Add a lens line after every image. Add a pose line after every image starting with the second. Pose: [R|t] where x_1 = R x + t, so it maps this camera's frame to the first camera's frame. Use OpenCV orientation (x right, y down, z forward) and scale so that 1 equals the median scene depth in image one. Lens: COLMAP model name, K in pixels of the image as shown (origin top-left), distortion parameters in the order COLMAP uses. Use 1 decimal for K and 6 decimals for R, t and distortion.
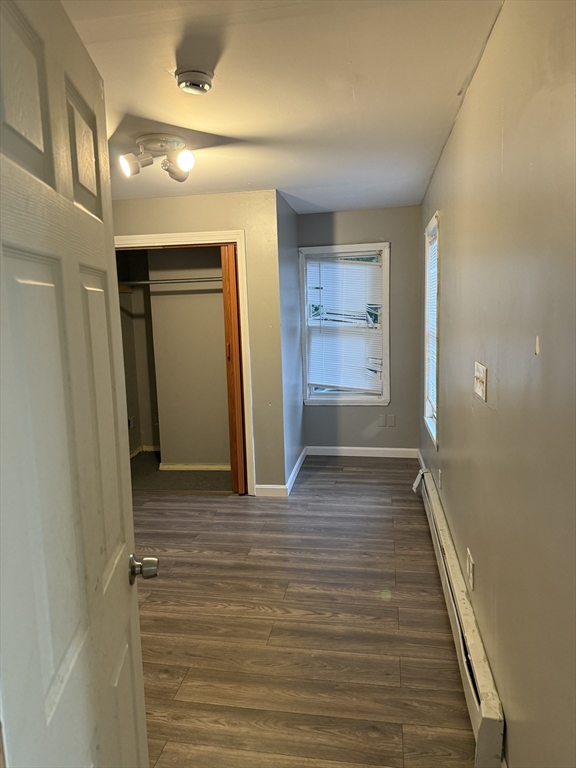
lens RADIAL K [[537.2, 0, 279.6], [0, 537.2, 383.6], [0, 0, 1]] dist [0.007990, -0.008616]
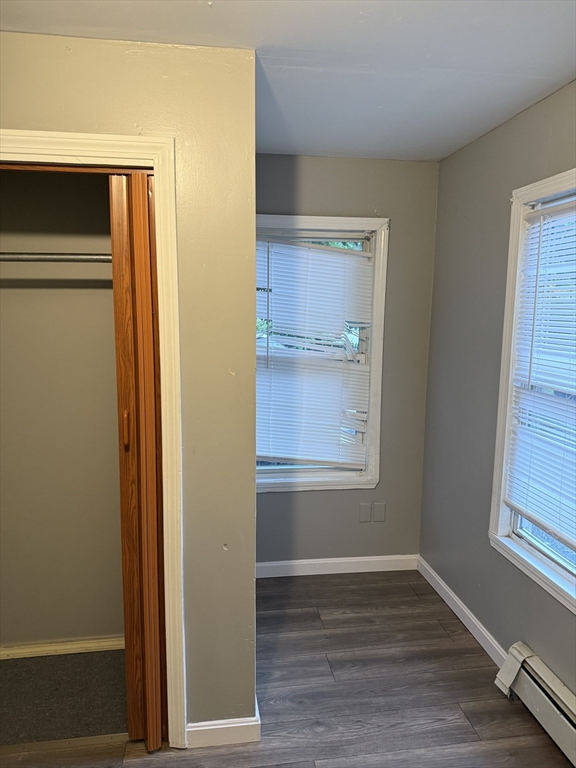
lens RADIAL K [[537.2, 0, 279.6], [0, 537.2, 383.6], [0, 0, 1]] dist [0.007990, -0.008616]
pose [[0.947441, -0.002570, 0.319920, -0.104918], [0.003606, 0.999990, -0.002644, -0.084884], [-0.319910, 0.003659, 0.947441, 0.507111]]
